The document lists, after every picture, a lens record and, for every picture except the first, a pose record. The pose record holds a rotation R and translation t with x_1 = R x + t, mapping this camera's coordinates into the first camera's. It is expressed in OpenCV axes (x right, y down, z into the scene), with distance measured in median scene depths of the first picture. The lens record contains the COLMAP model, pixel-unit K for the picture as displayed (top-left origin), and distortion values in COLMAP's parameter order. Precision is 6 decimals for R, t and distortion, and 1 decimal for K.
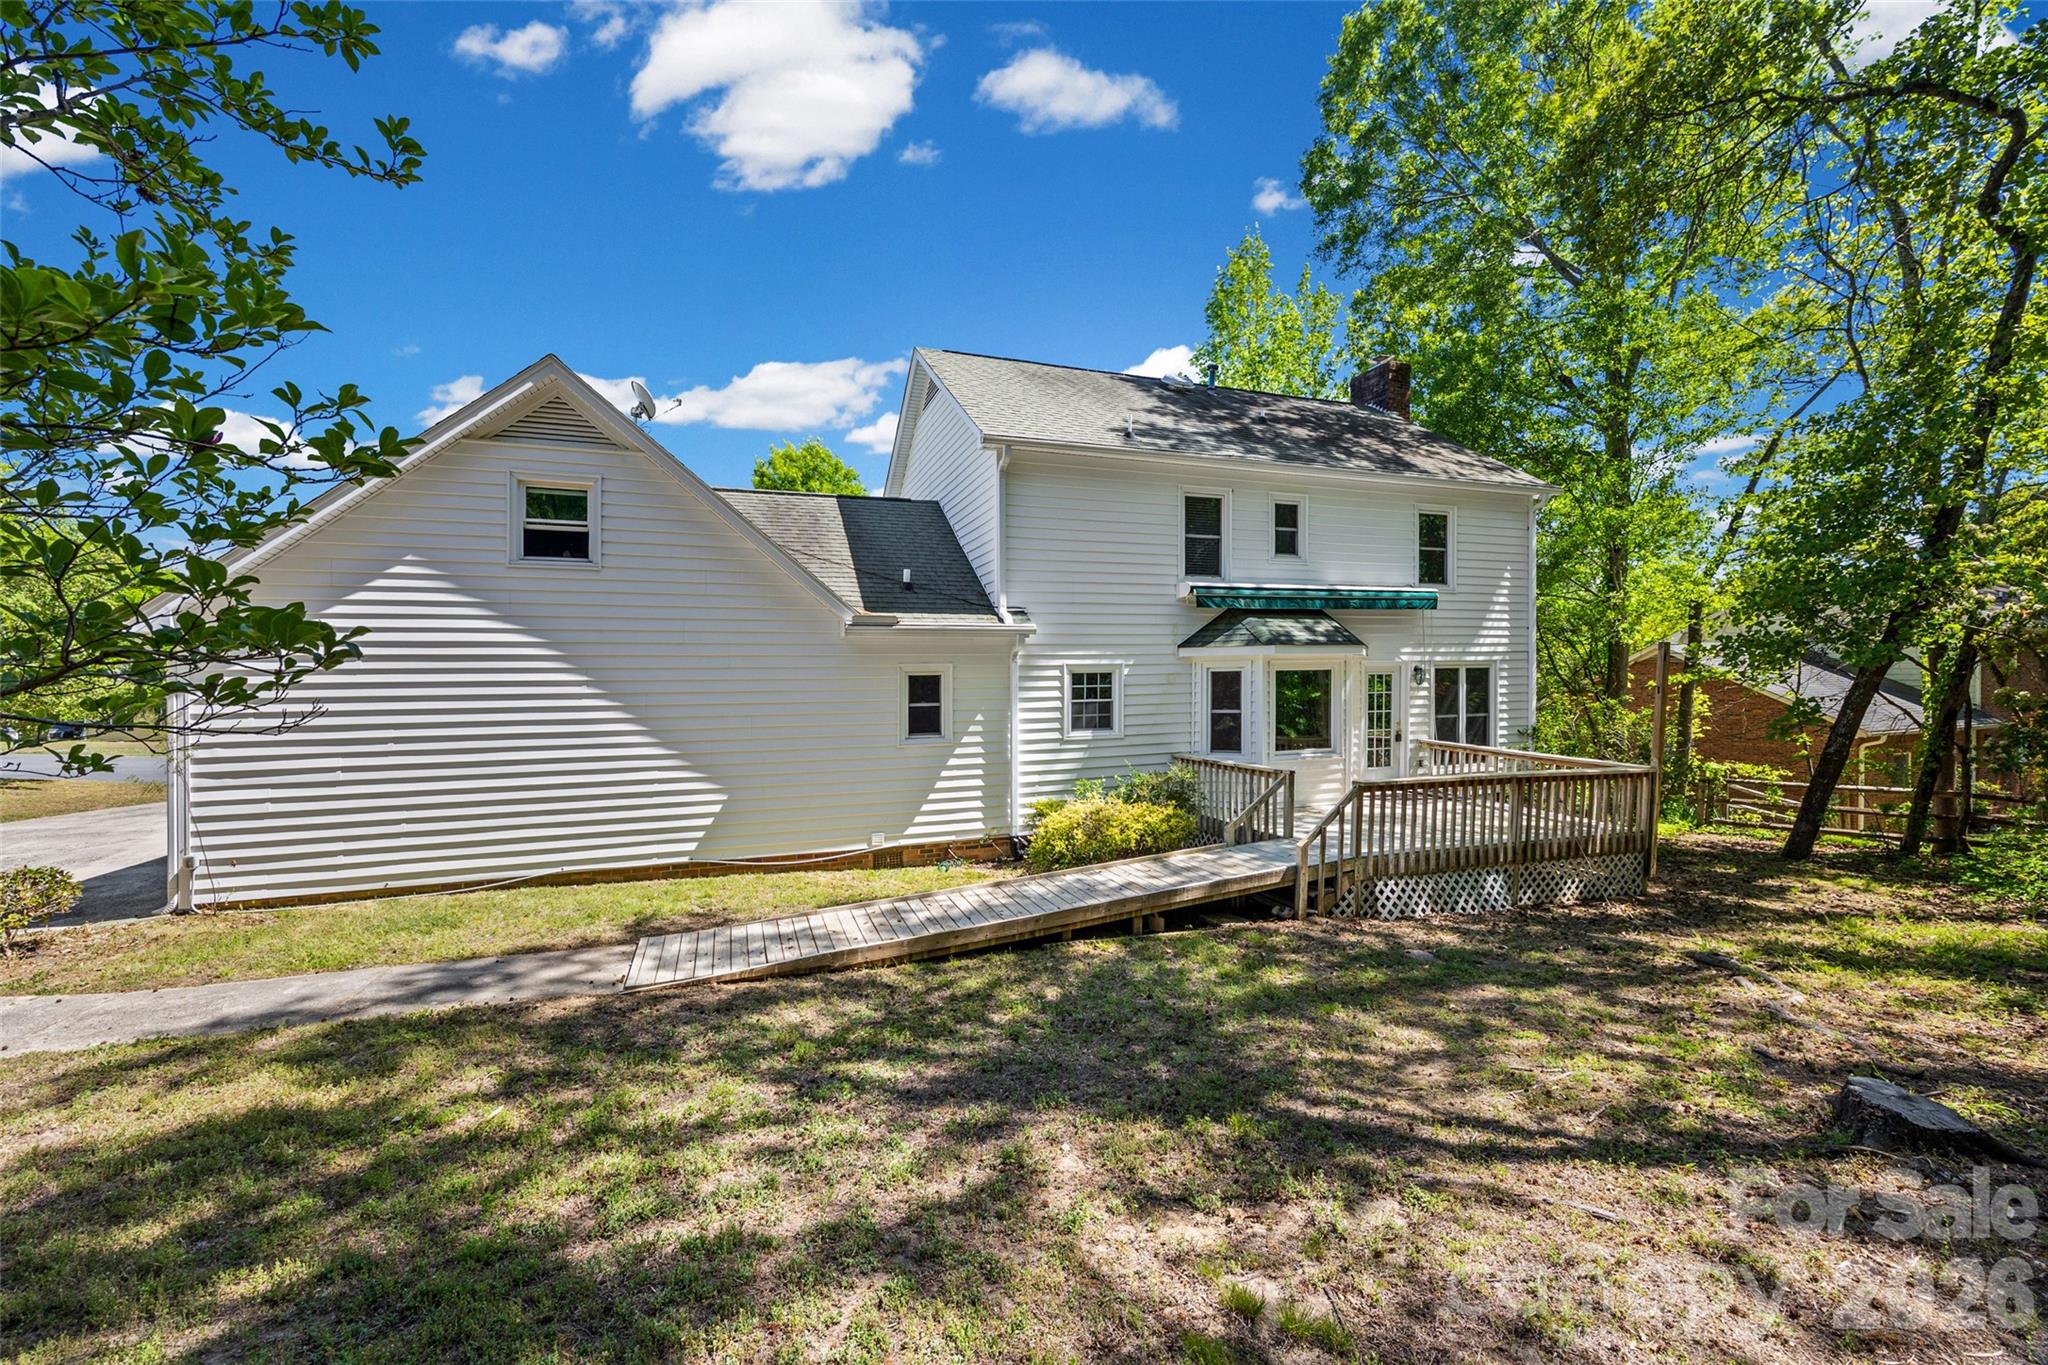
lens RADIAL K [[797.8, 0, 1023.3], [0, 797.8, 688.2], [0, 0, 1]] dist [0.002718, -0.000149]
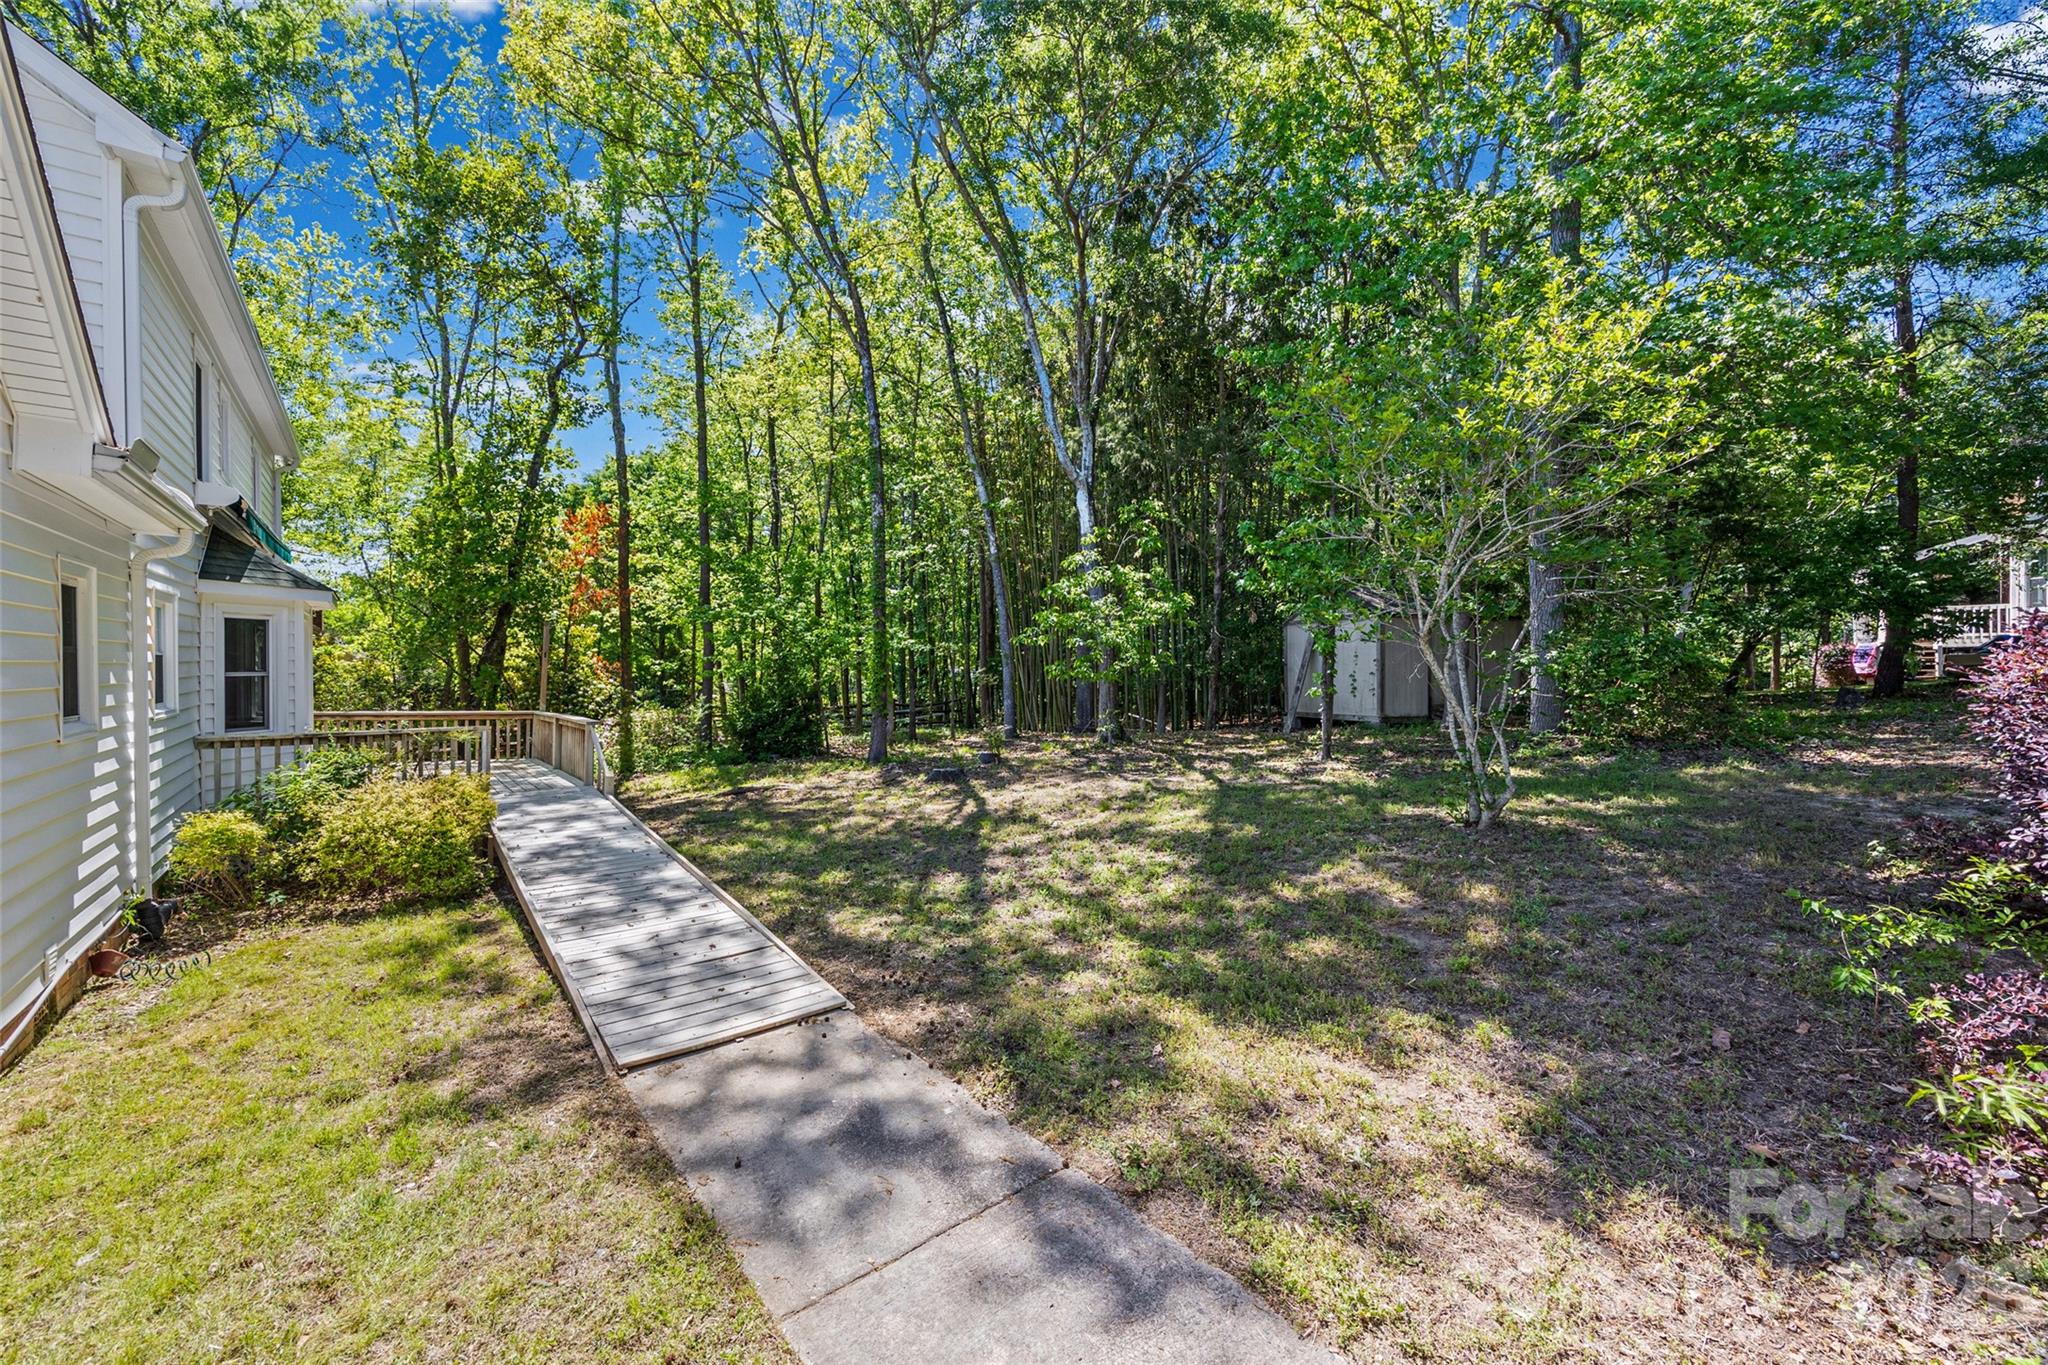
lens RADIAL K [[797.8, 0, 1020.7], [0, 797.8, 677.0], [0, 0, 1]] dist [0.002718, -0.000149]
pose [[-0.324382, -0.003856, 0.945918, -1.271156], [0.017728, 0.999791, 0.010155, 0.073528], [-0.945760, 0.020064, -0.324246, 1.094463]]
